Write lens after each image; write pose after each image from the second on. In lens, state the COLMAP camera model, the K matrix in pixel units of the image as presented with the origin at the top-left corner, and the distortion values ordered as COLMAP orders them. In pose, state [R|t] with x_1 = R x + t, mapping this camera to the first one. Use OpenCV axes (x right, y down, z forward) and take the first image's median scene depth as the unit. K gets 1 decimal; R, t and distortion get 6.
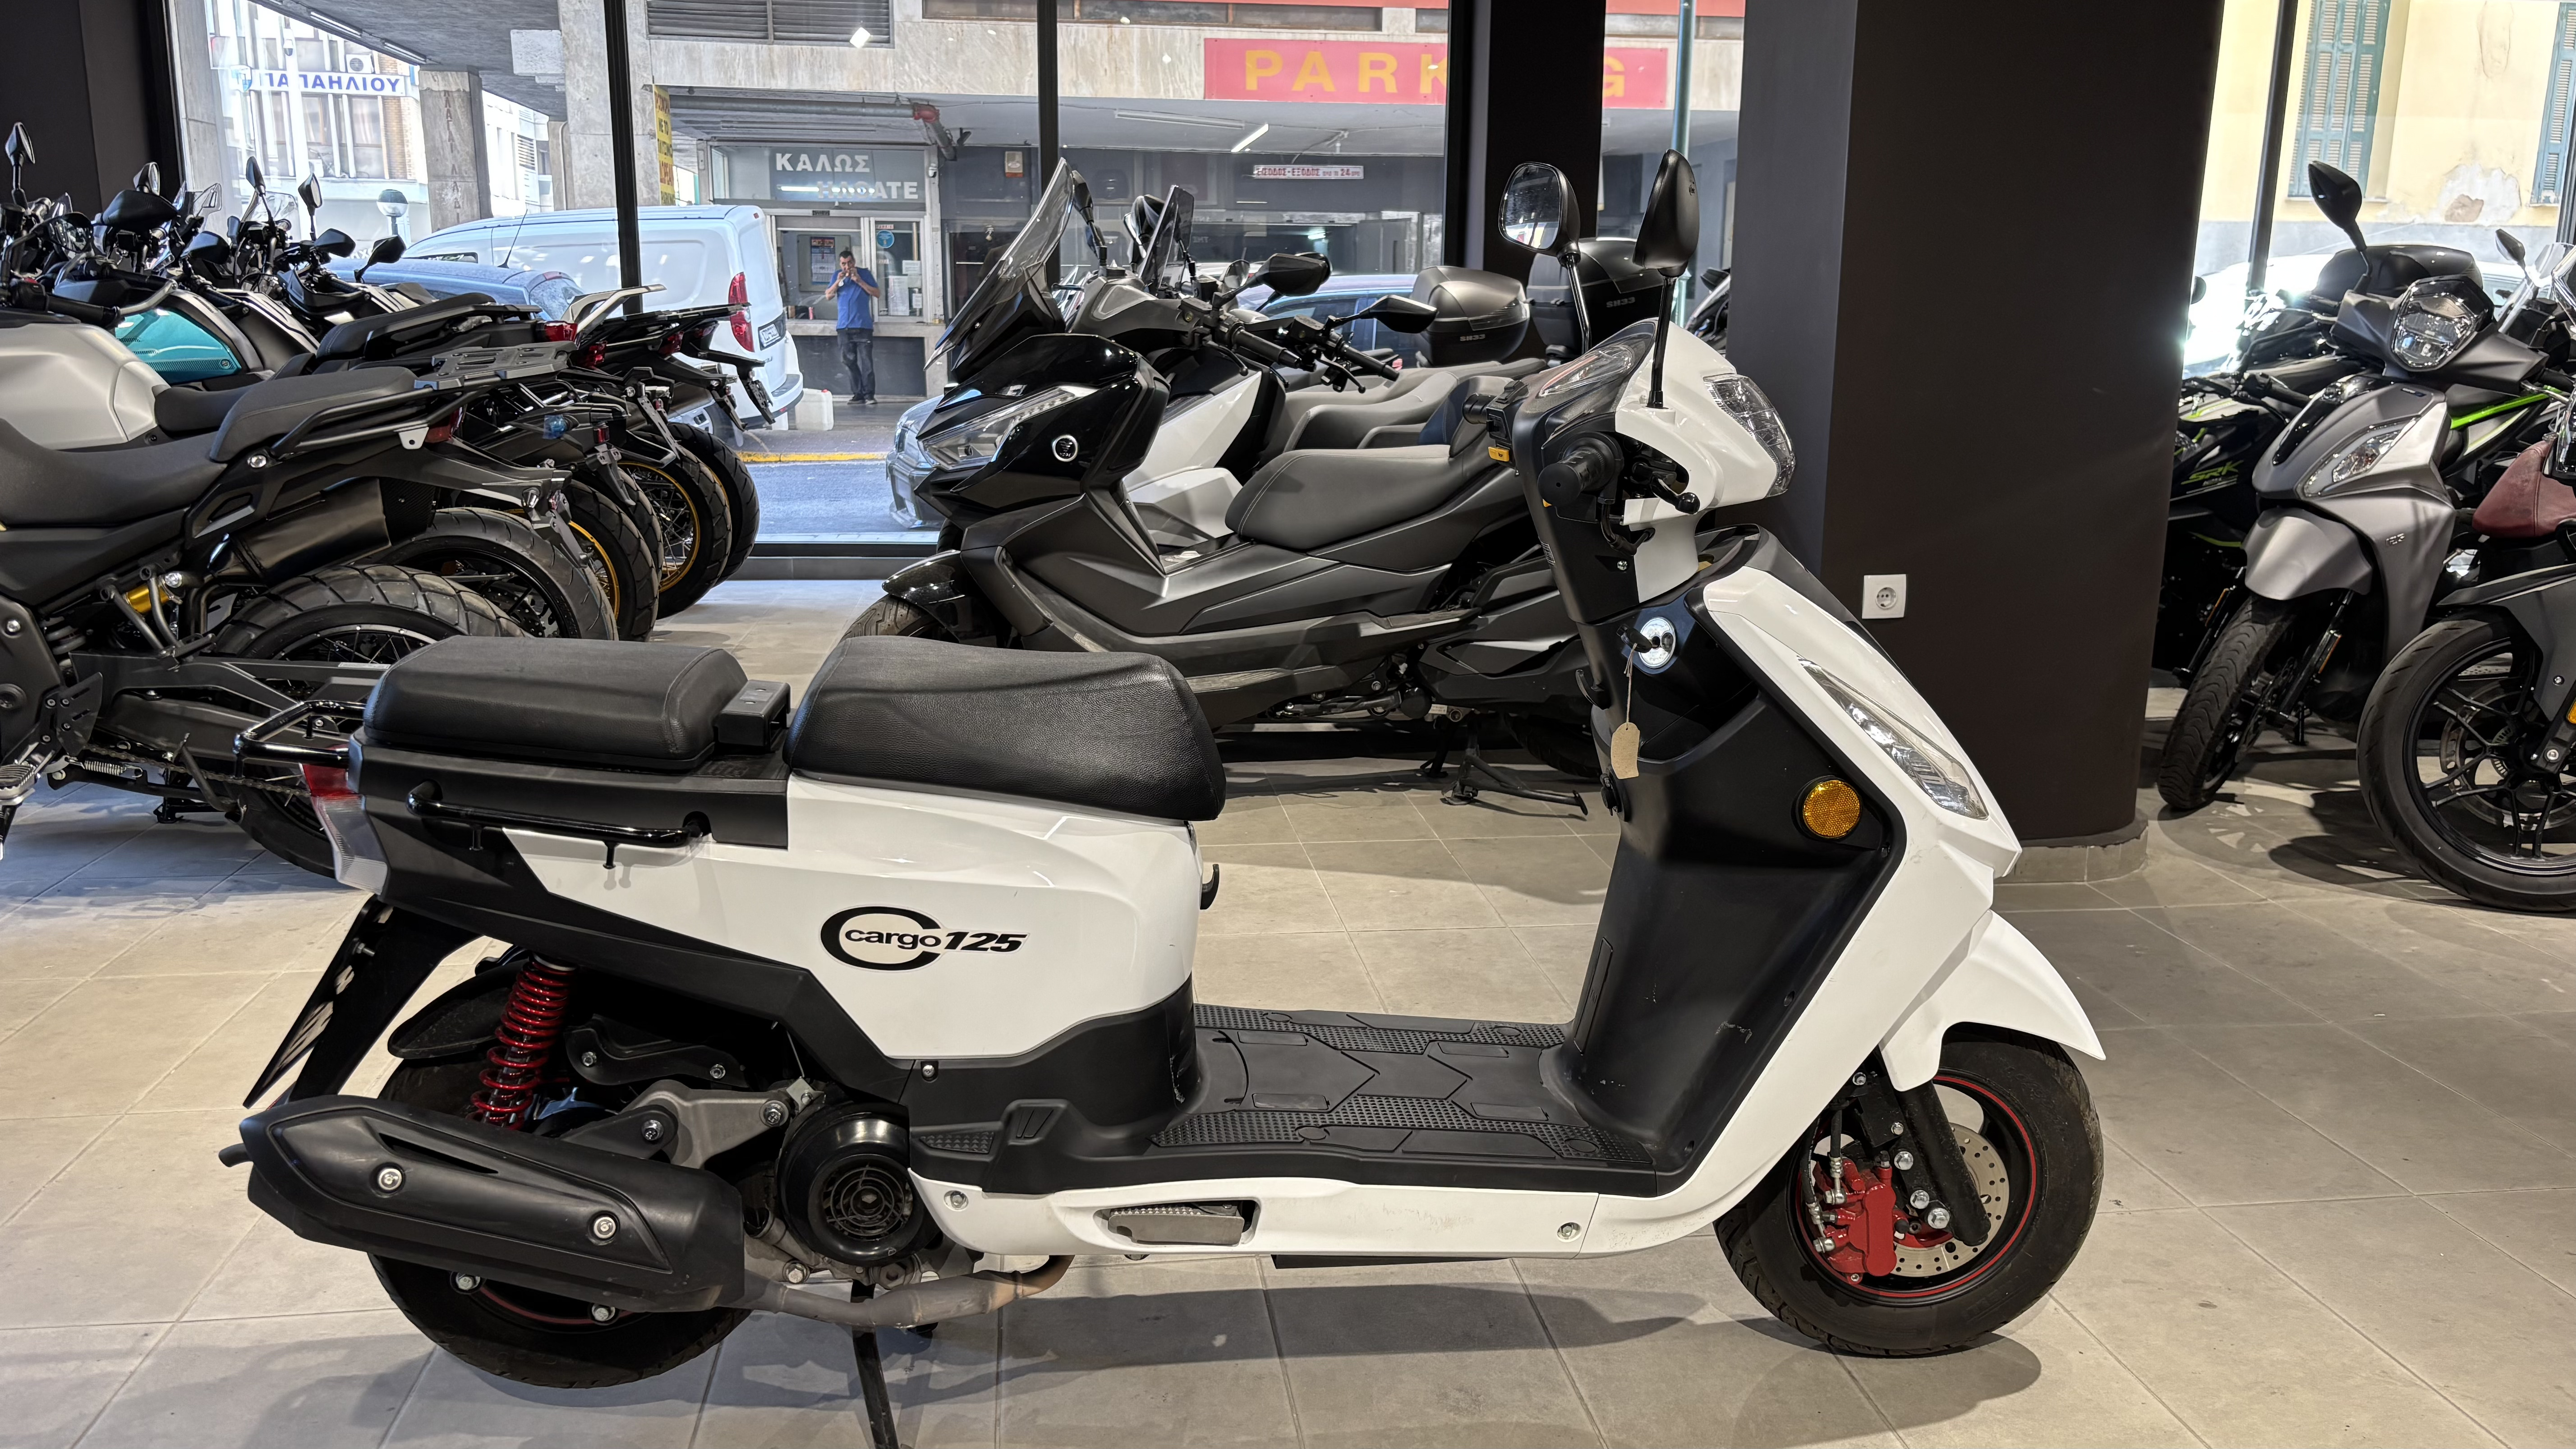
lens RADIAL K [[1974.8, 0, 1301.3], [0, 1974.8, 728.2], [0, 0, 1]] dist [0.039650, -0.058623]
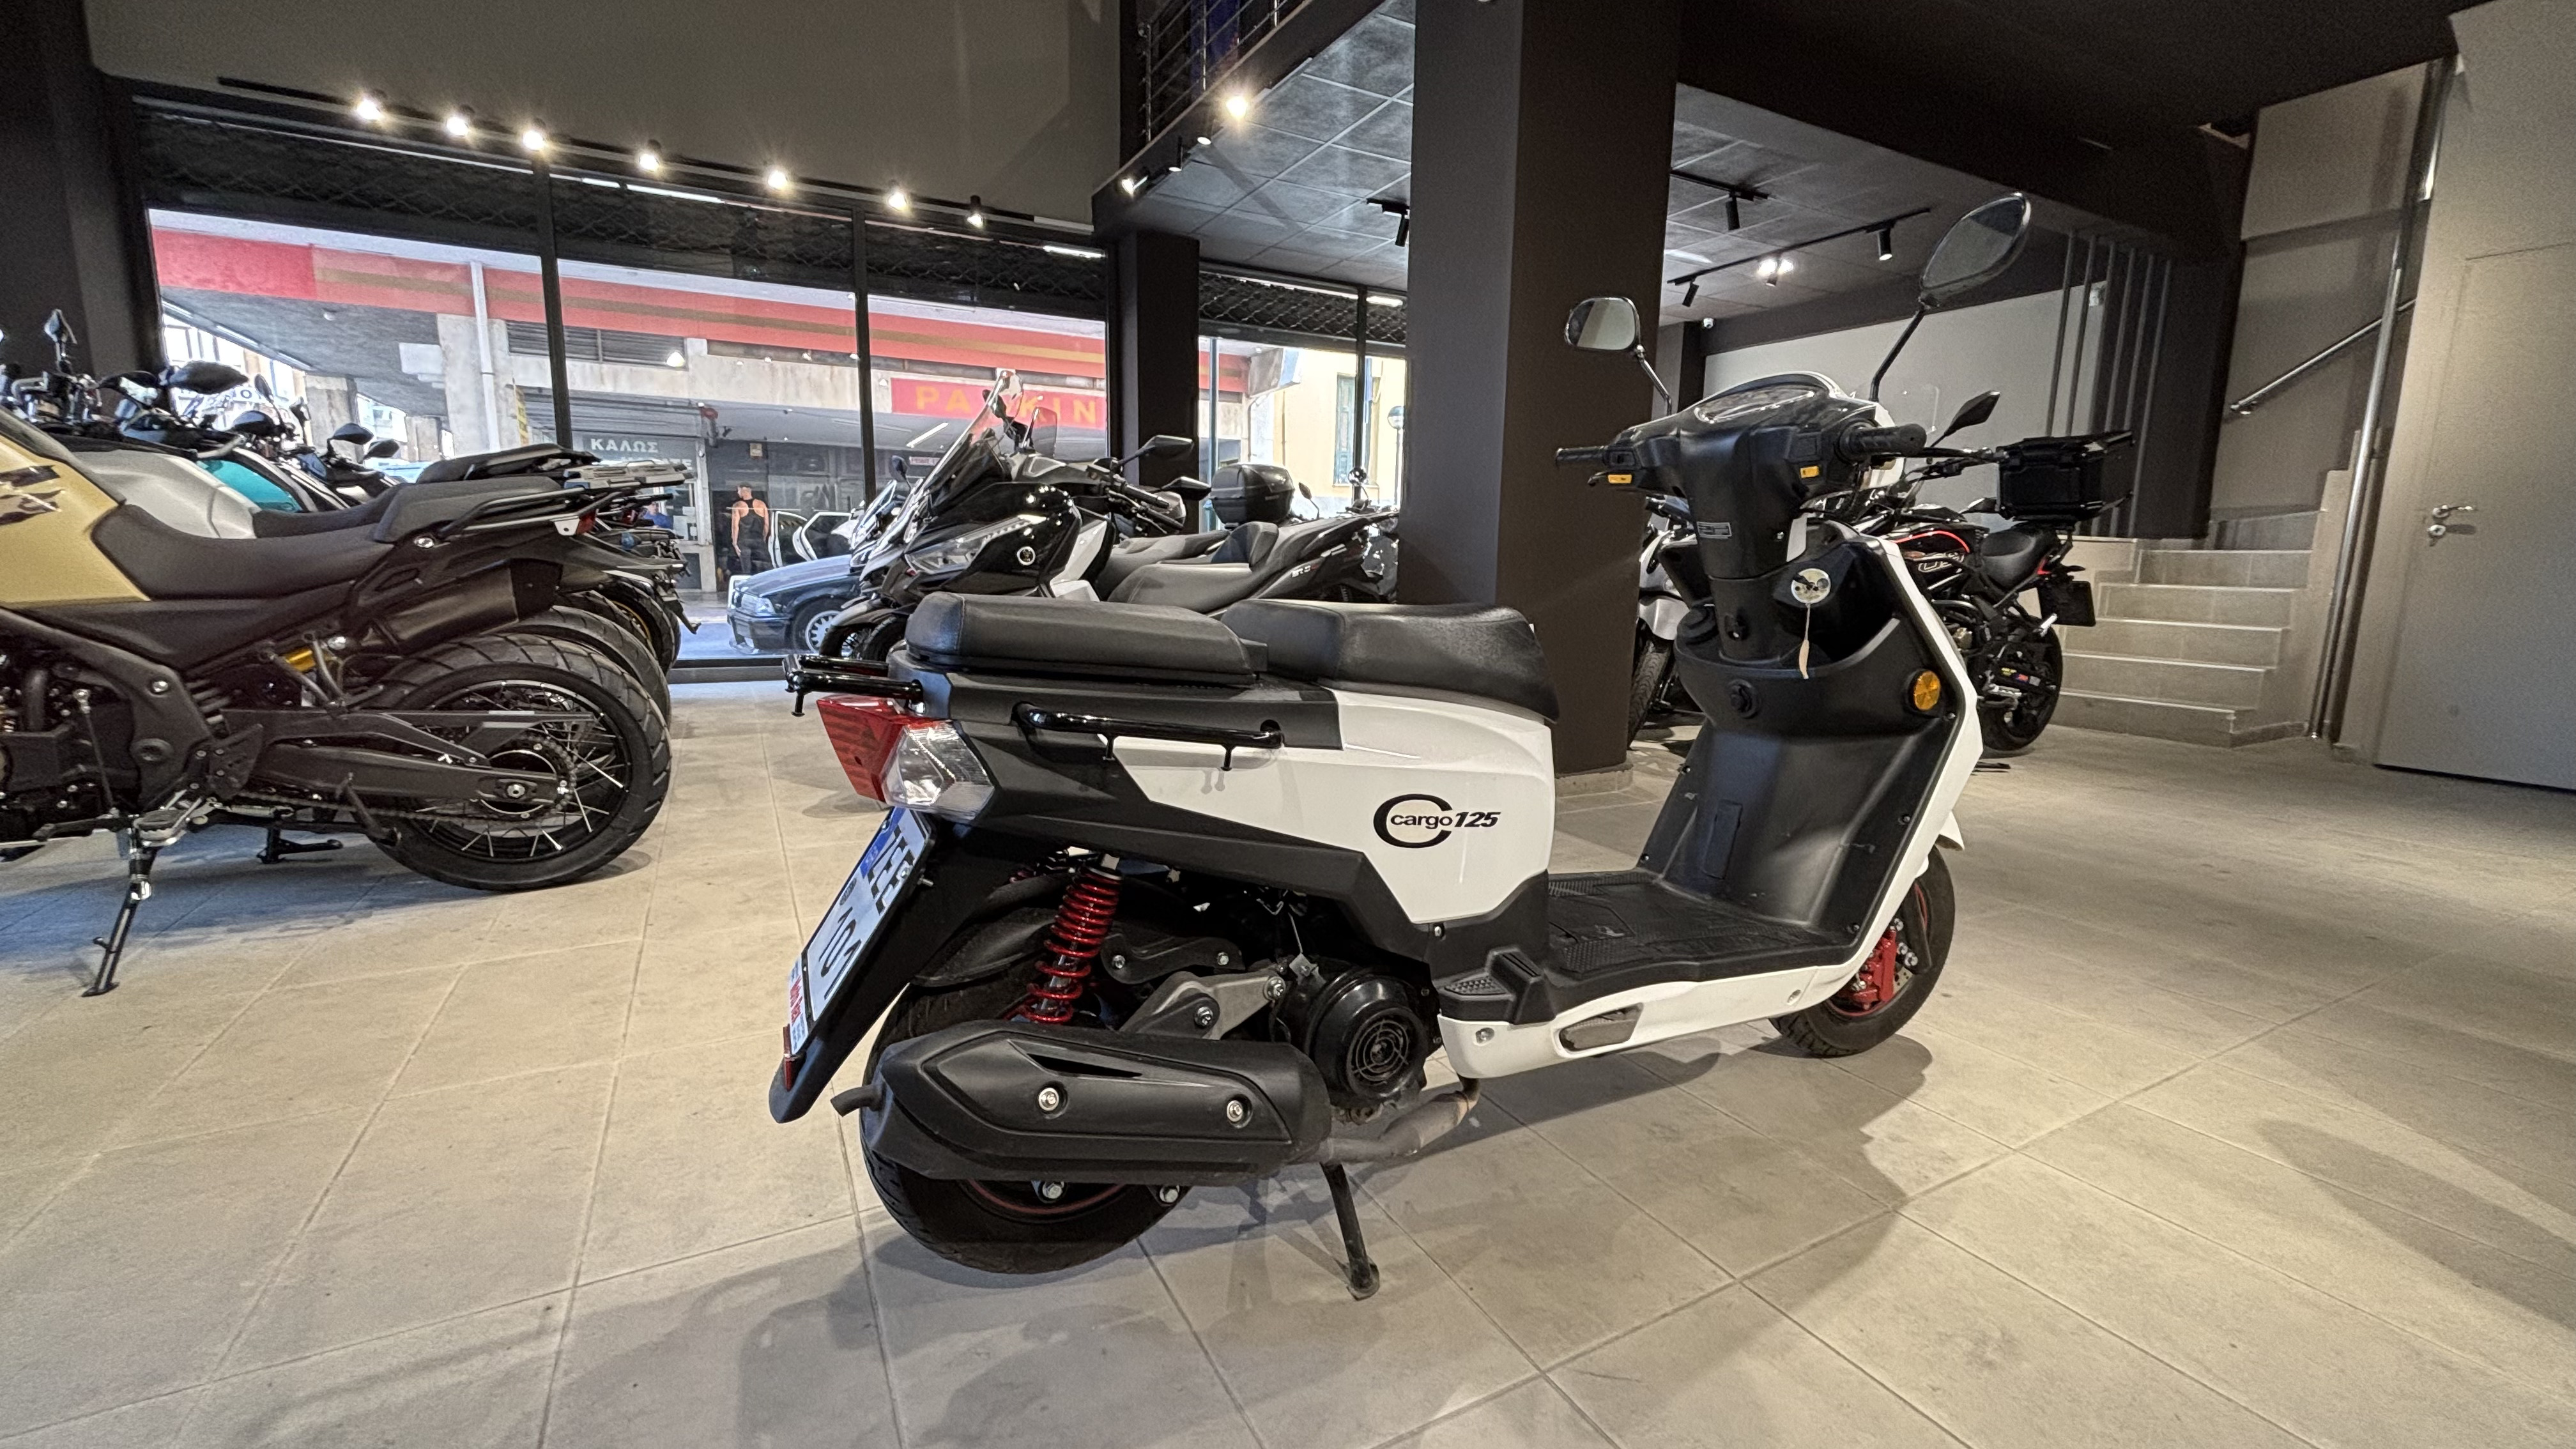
lens RADIAL K [[1043.1, 0, 1287.6], [0, 1043.1, 720.6], [0, 0, 1]] dist [0.000171, -0.000094]
pose [[0.936861, -0.050227, 0.346077, -0.173748], [0.067594, 0.996978, -0.038288, 0.022767], [-0.343108, 0.059264, 0.937424, 0.155246]]
